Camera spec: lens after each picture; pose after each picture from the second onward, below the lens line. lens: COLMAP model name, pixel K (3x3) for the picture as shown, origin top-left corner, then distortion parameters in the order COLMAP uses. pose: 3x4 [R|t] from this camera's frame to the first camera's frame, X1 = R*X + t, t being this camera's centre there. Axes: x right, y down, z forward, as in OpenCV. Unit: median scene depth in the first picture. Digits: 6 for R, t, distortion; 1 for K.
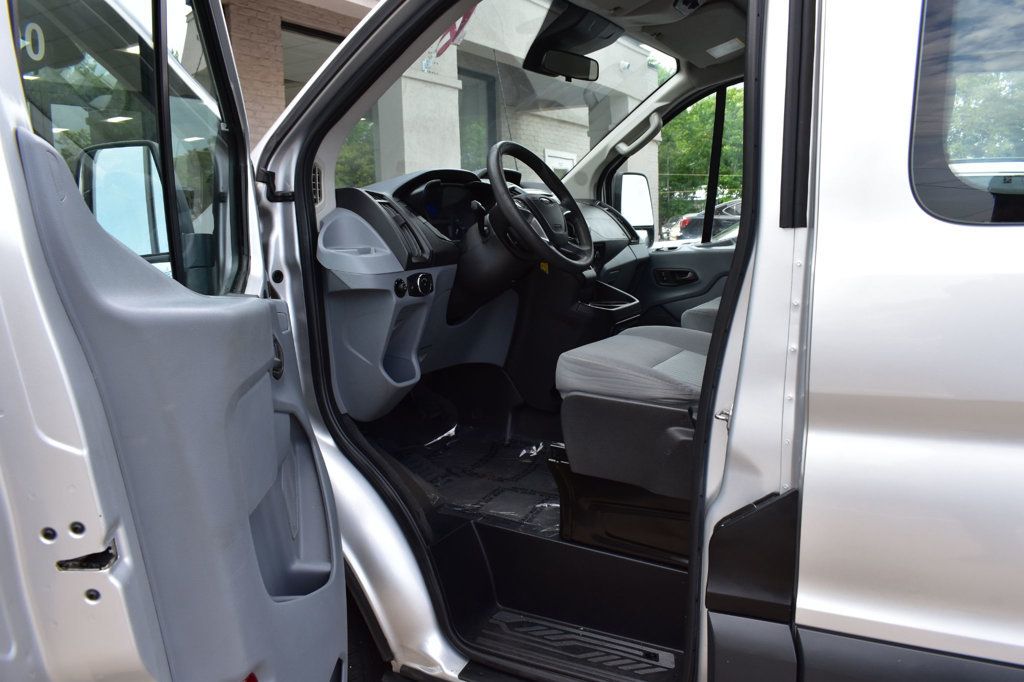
lens RADIAL K [[795.1, 0, 512.0], [0, 795.1, 341.0], [0, 0, 1]] dist [-0.098176, 0.014440]
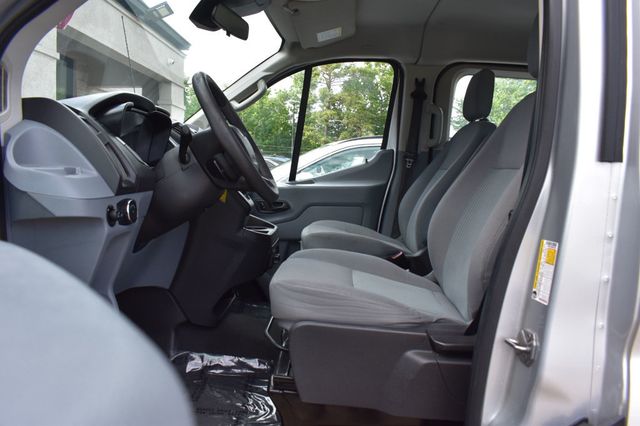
lens RADIAL K [[497.0, 0, 320.0], [0, 497.0, 213.0], [0, 0, 1]] dist [-0.098176, 0.014440]
pose [[0.884086, 0.009049, 0.467237, -0.180708], [0.022066, 0.997889, -0.061079, -0.031214], [-0.466803, 0.064309, 0.882020, 0.411055]]
